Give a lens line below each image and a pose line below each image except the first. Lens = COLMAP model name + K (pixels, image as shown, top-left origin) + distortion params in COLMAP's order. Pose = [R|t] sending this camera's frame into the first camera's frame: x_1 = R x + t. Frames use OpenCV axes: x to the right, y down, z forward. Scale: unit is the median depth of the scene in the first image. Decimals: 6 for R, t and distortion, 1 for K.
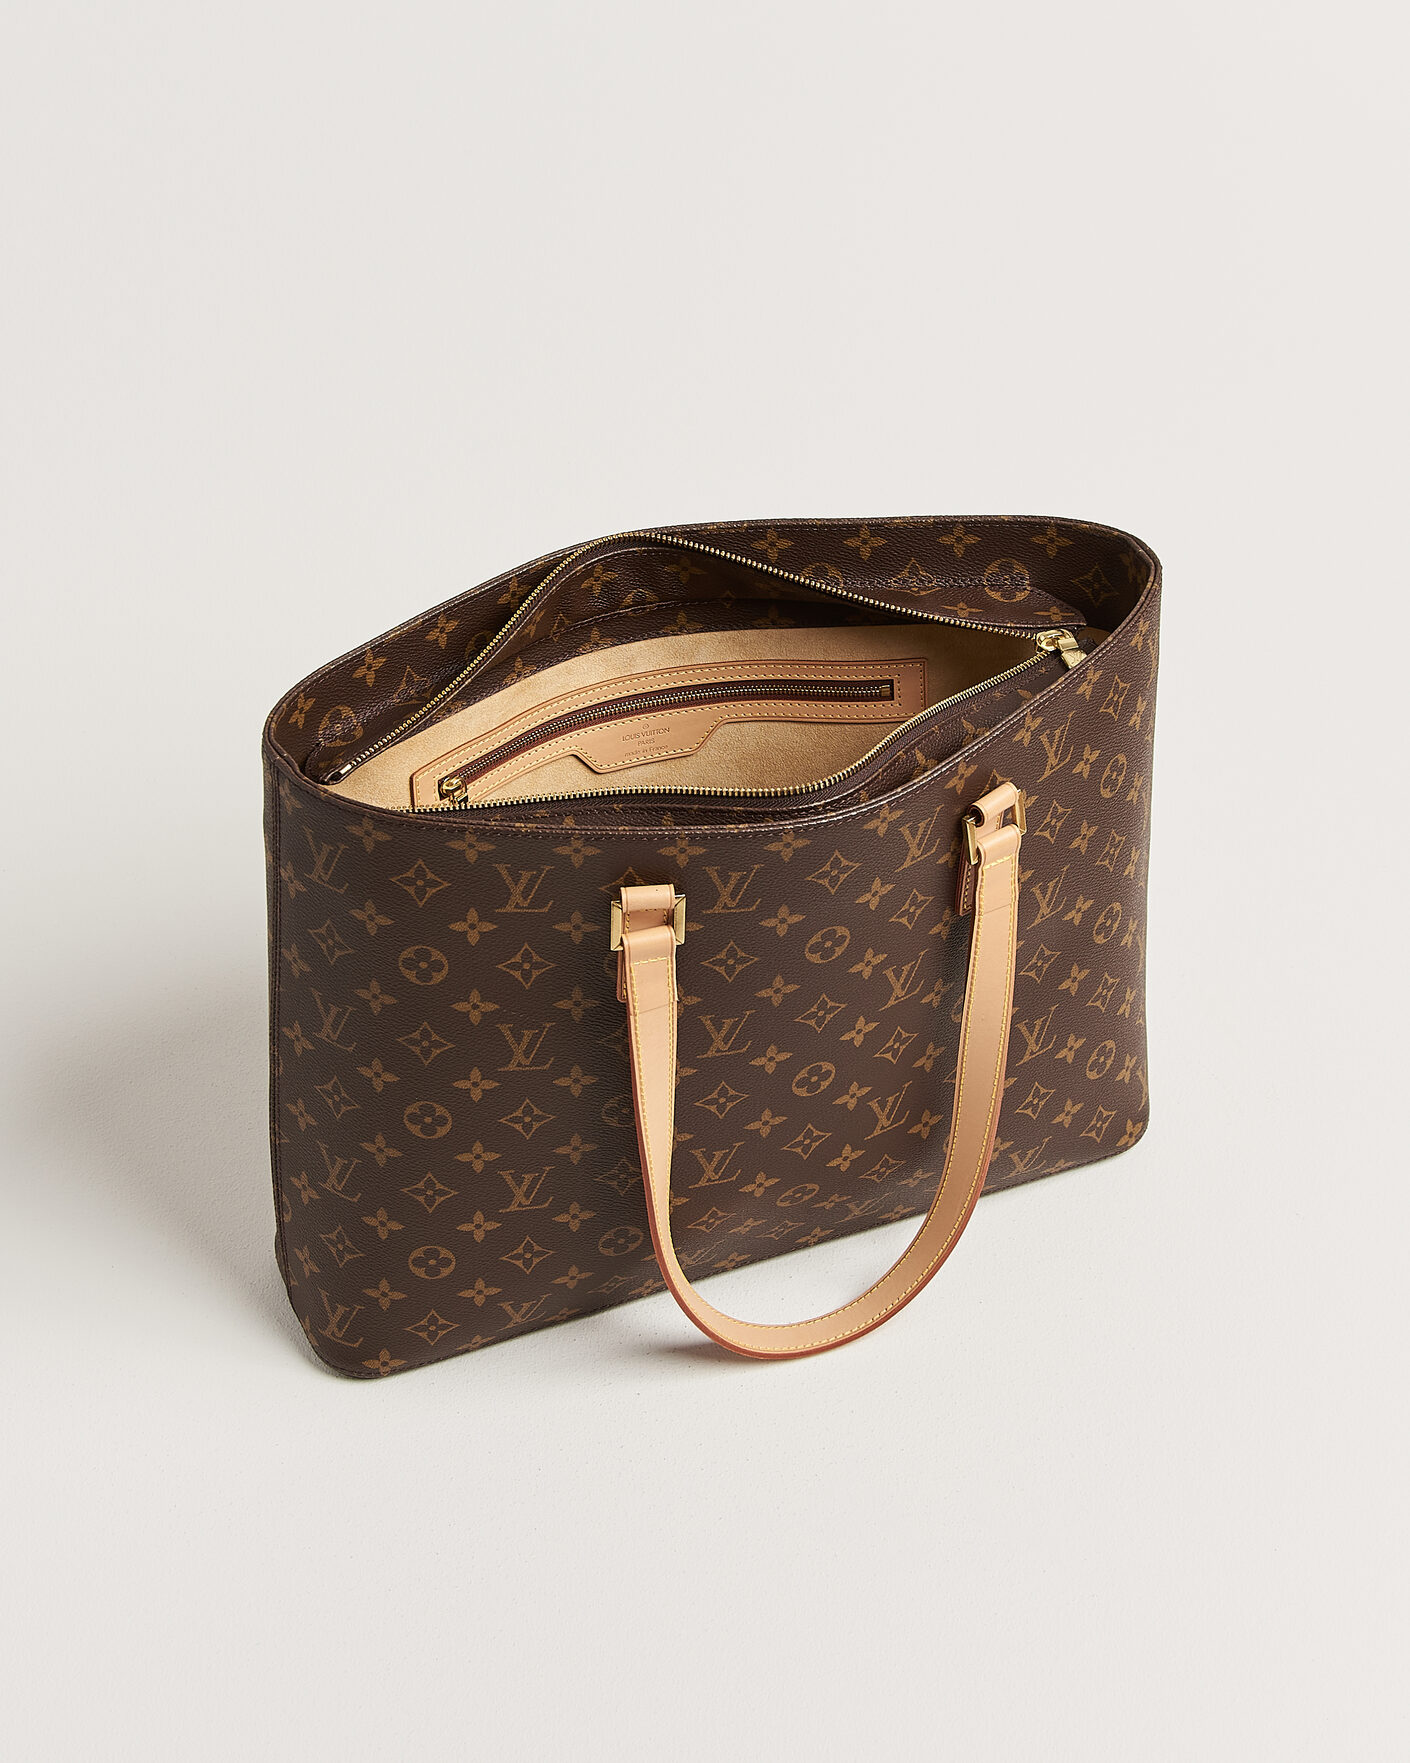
lens RADIAL K [[2585.4, 0, 705.0], [0, 2585.4, 881.5], [0, 0, 1]] dist [-0.106529, 0.028710]
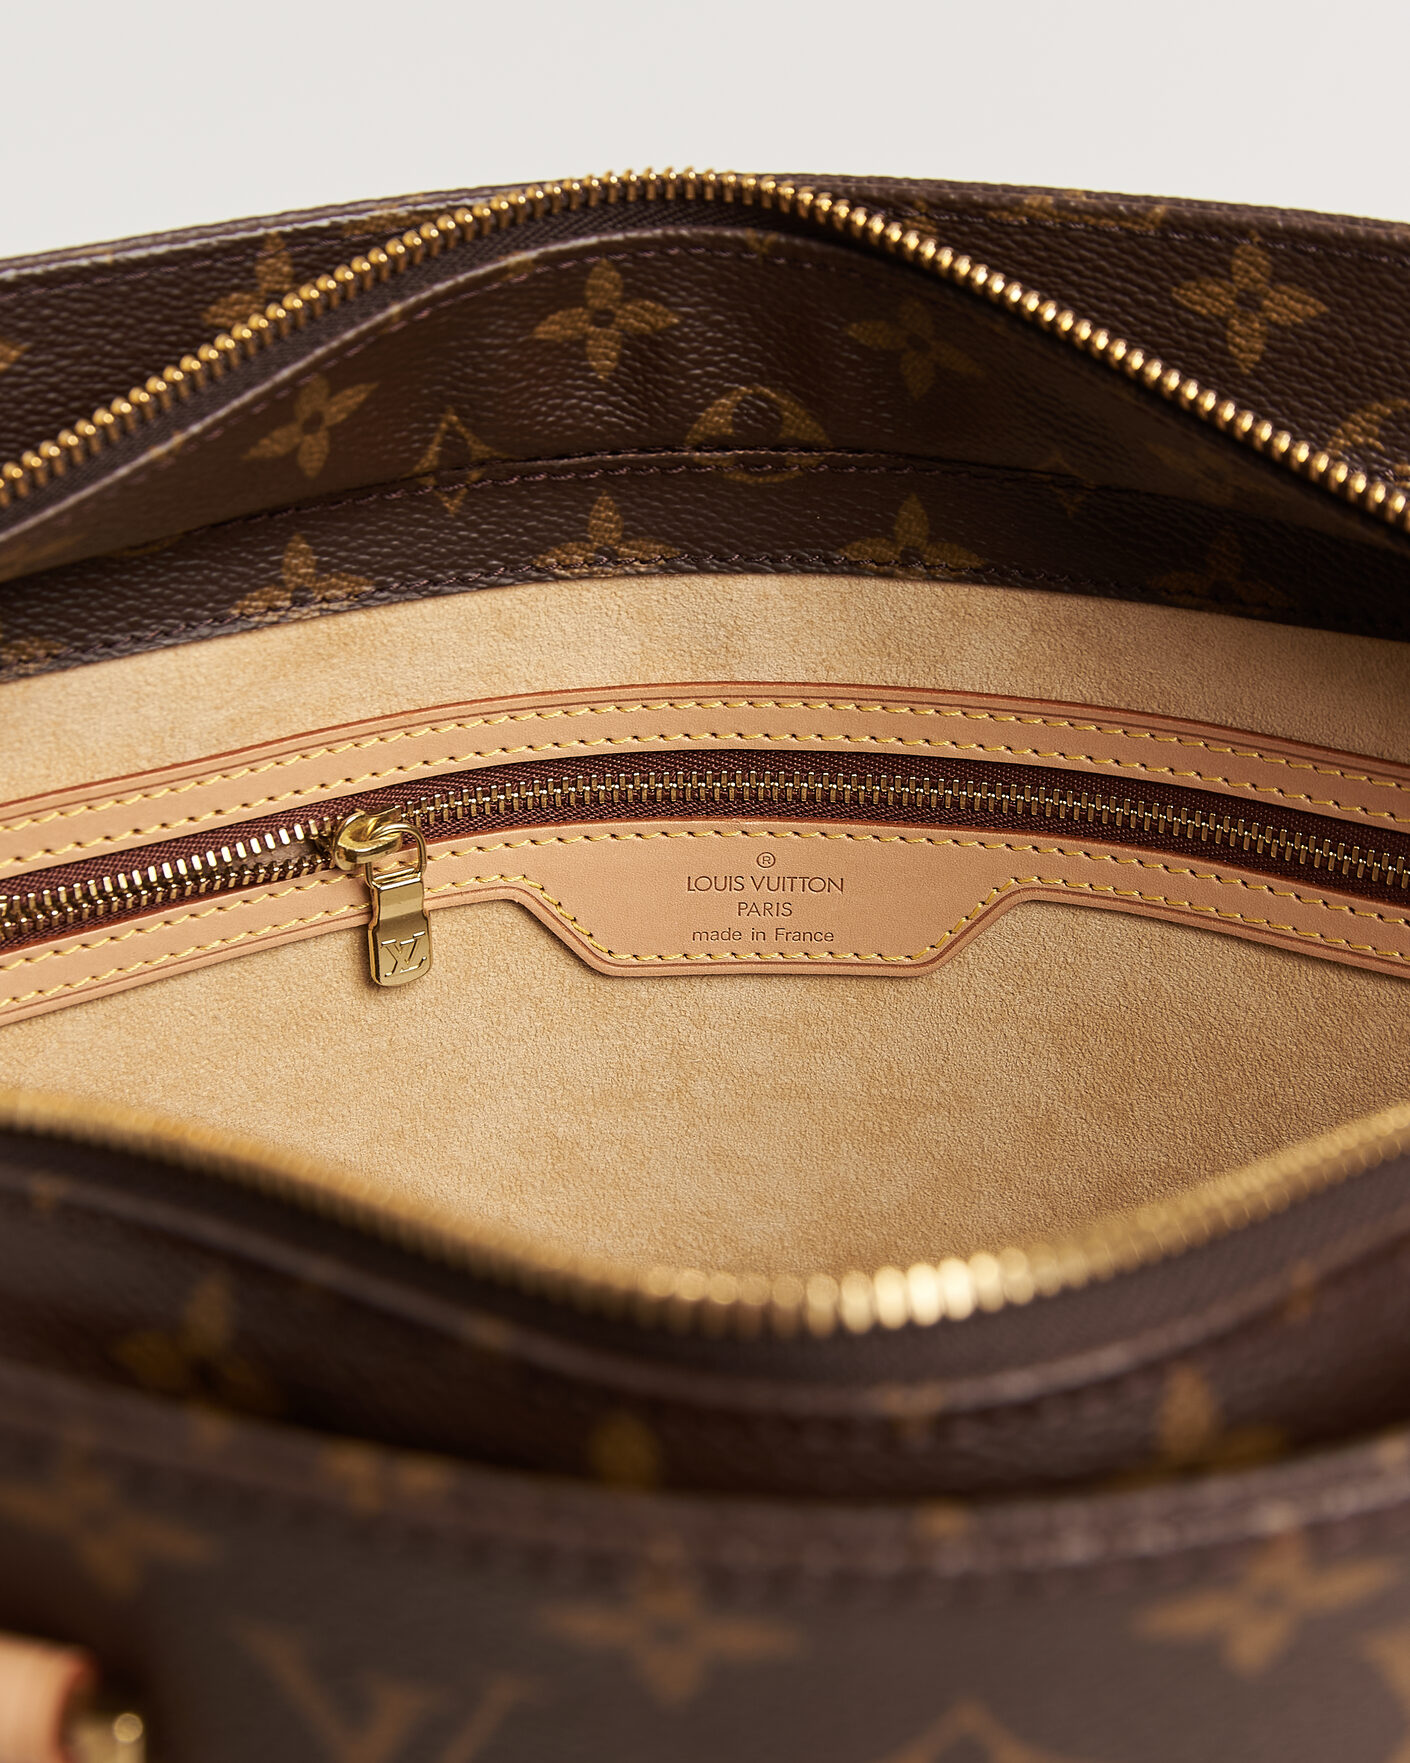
lens RADIAL K [[2585.4, 0, 705.0], [0, 2585.4, 881.5], [0, 0, 1]] dist [-0.106529, 0.028710]
pose [[0.930327, 0.201883, -0.306160, 0.067775], [-0.213350, 0.976967, -0.004090, -0.055964], [0.298283, 0.069124, 0.951971, 0.720054]]
